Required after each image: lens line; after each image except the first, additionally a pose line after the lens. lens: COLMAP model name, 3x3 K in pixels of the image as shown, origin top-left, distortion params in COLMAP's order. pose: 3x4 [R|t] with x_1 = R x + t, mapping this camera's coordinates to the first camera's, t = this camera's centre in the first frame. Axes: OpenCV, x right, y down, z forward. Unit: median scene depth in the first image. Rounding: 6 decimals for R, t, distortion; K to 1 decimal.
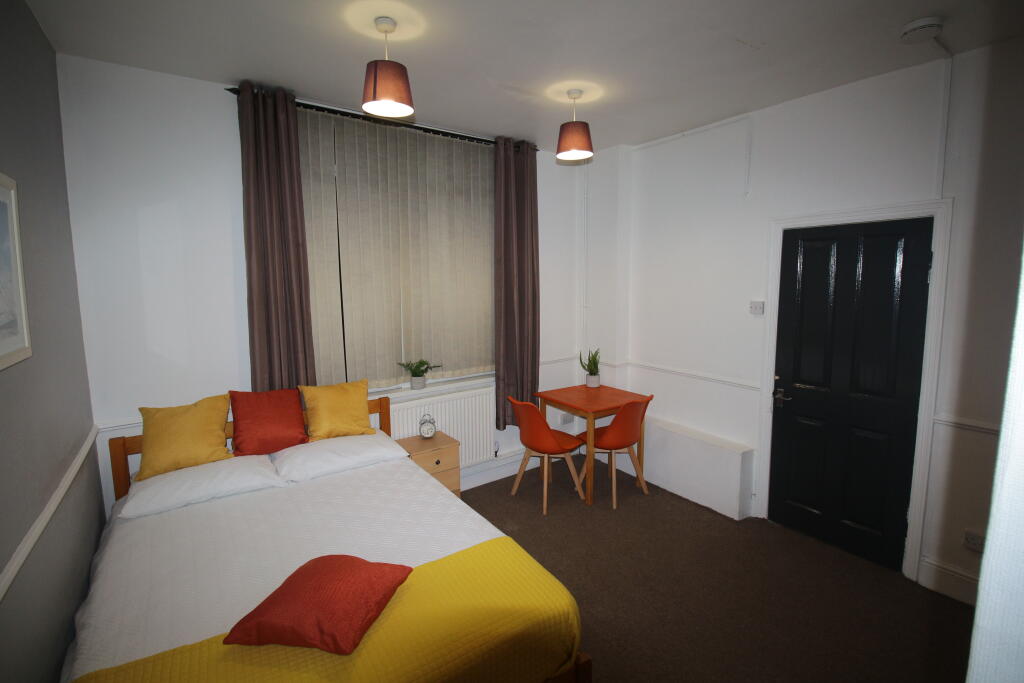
lens RADIAL K [[476.7, 0, 513.1], [0, 476.7, 329.5], [0, 0, 1]] dist [-0.017233, -0.000791]
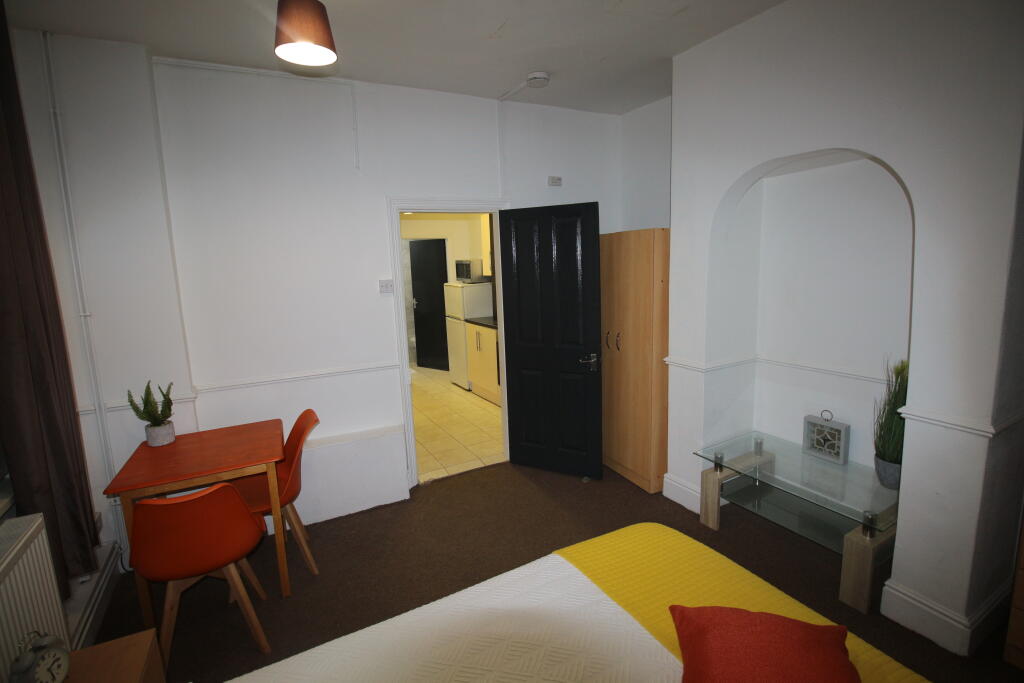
lens RADIAL K [[476.2, 0, 511.3], [0, 476.2, 331.7], [0, 0, 1]] dist [-0.000177, -0.012762]
pose [[0.130027, -0.141578, 0.981350, -0.415625], [0.140156, 0.982439, 0.123164, -0.036665], [-0.981555, 0.121527, 0.147587, 0.563030]]
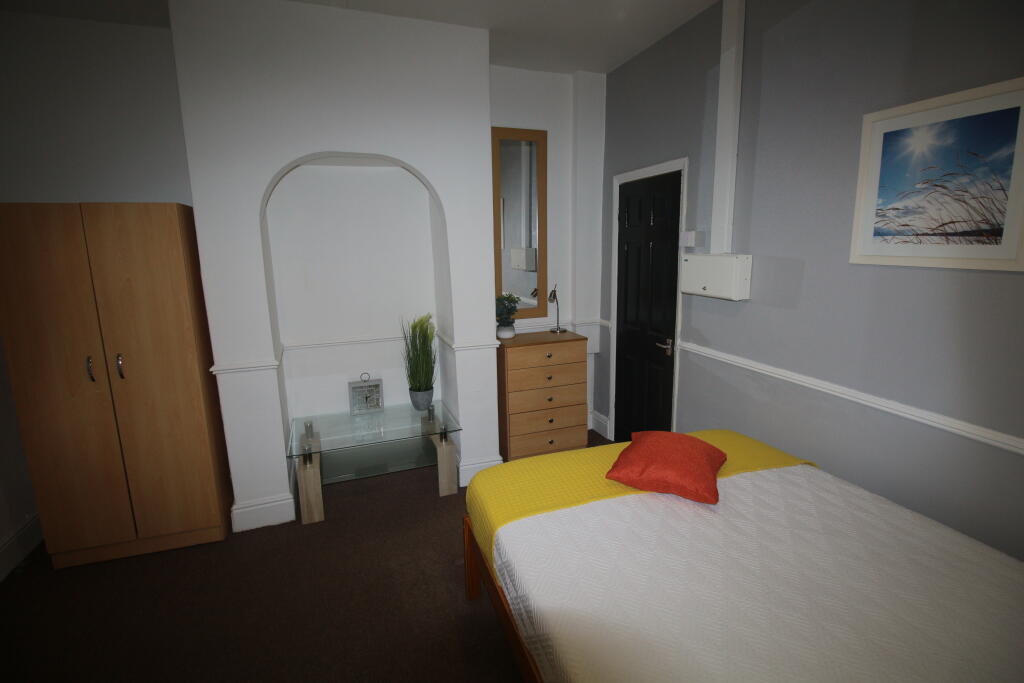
lens RADIAL K [[476.2, 0, 511.3], [0, 476.2, 331.7], [0, 0, 1]] dist [-0.000177, -0.012762]
pose [[-0.962380, -0.018252, 0.271094, -0.134688], [0.061599, 0.957105, 0.283117, -0.067627], [-0.264633, 0.289165, -0.919974, 0.950361]]
